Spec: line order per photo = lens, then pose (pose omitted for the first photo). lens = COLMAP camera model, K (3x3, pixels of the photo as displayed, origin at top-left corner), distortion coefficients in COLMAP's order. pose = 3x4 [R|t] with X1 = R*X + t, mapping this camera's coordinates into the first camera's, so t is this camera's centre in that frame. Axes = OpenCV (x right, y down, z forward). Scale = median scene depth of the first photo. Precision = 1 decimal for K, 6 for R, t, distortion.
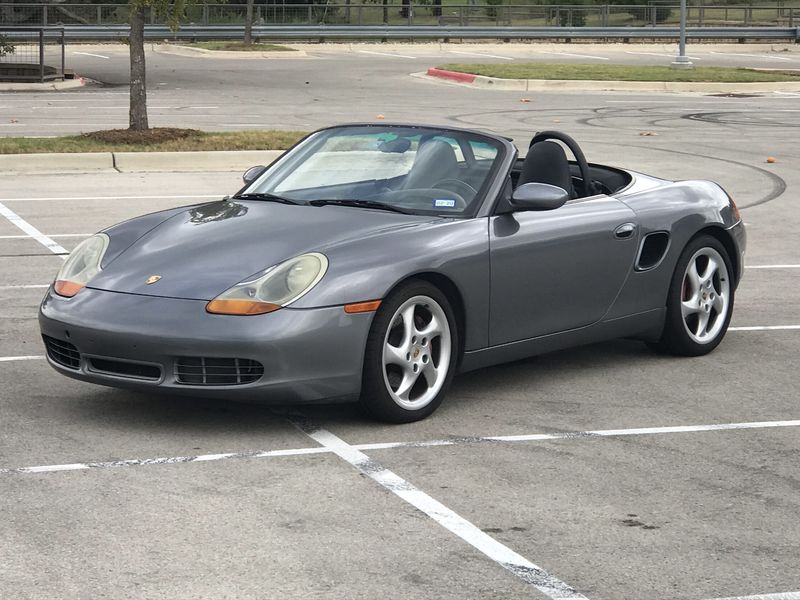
lens RADIAL K [[2375.7, 0, 400.0], [0, 2375.7, 300.0], [0, 0, 1]] dist [-0.153888, -0.945564]
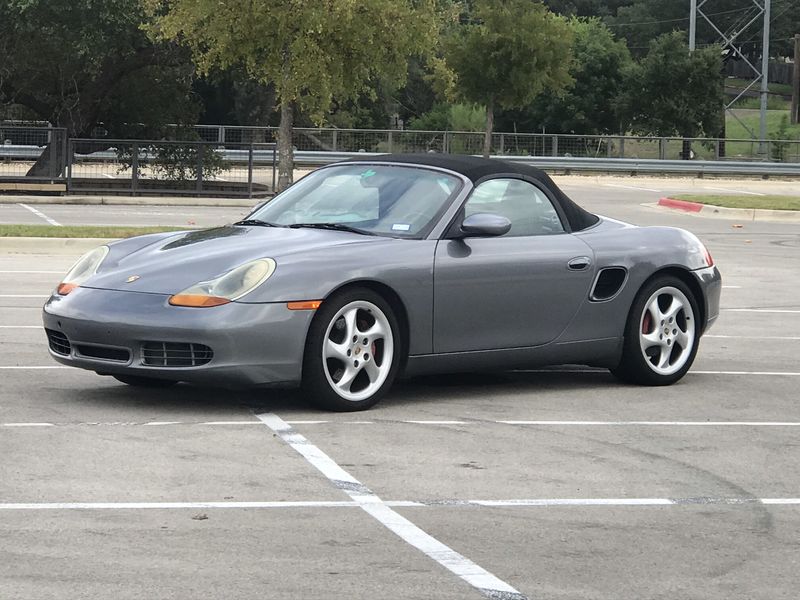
lens RADIAL K [[2669.7, 0, 400.0], [0, 2669.7, 300.0], [0, 0, 1]] dist [-0.152267, 0.106533]
pose [[0.991177, 0.027915, -0.129568, 0.189154], [-0.037207, 0.996863, -0.069854, 0.085135], [0.127212, 0.074058, 0.989107, -0.267258]]
